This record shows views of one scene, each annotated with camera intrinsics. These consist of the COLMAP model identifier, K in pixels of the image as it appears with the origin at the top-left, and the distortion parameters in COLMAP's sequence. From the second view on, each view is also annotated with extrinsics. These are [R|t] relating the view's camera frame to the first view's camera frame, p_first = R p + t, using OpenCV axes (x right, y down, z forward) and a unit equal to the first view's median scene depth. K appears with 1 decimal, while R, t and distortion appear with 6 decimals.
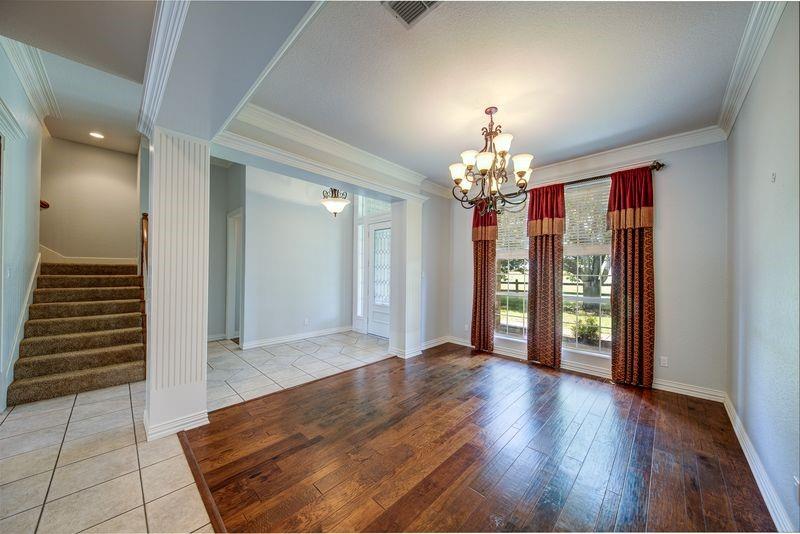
lens RADIAL K [[270.9, 0, 399.4], [0, 270.9, 269.4], [0, 0, 1]] dist [-0.000343, -0.000039]
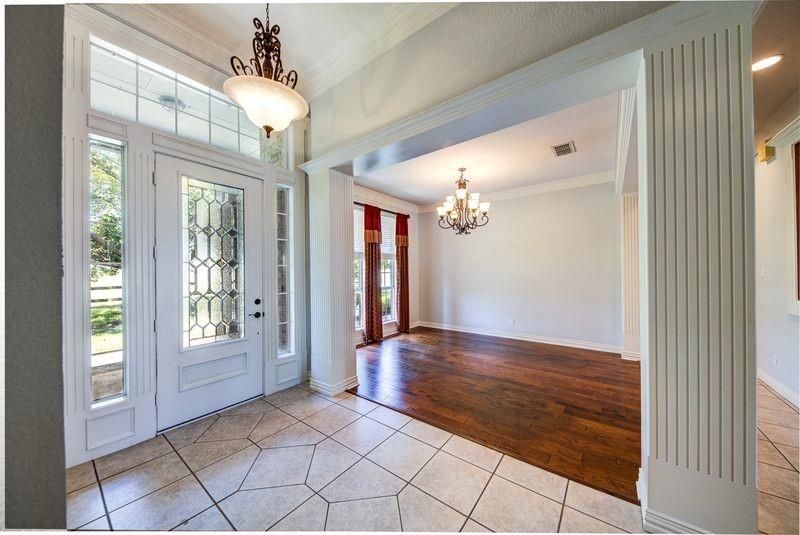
lens RADIAL K [[270.9, 0, 399.4], [0, 270.9, 269.9], [0, 0, 1]] dist [-0.000343, -0.000039]
pose [[-0.101572, -0.008019, 0.994796, -0.947136], [-0.001124, 0.999968, 0.007946, -0.006606], [-0.994828, -0.000311, -0.101578, 1.194922]]
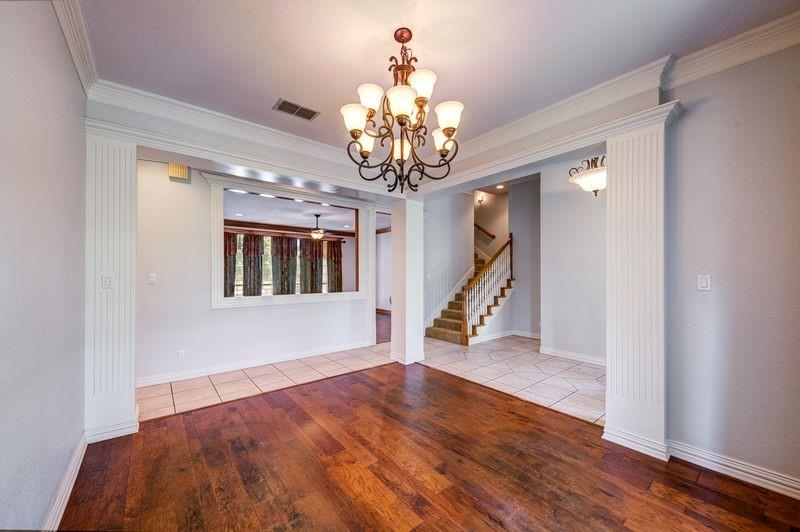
lens RADIAL K [[297.8, 0, 400.0], [0, 297.8, 266.0], [0, 0, 1]] dist [0.001307, 0.000049]
pose [[-0.123528, -0.041144, -0.991488, 0.829421], [0.010257, 0.999034, -0.042735, 0.017744], [0.992288, -0.015448, -0.122986, 0.843869]]
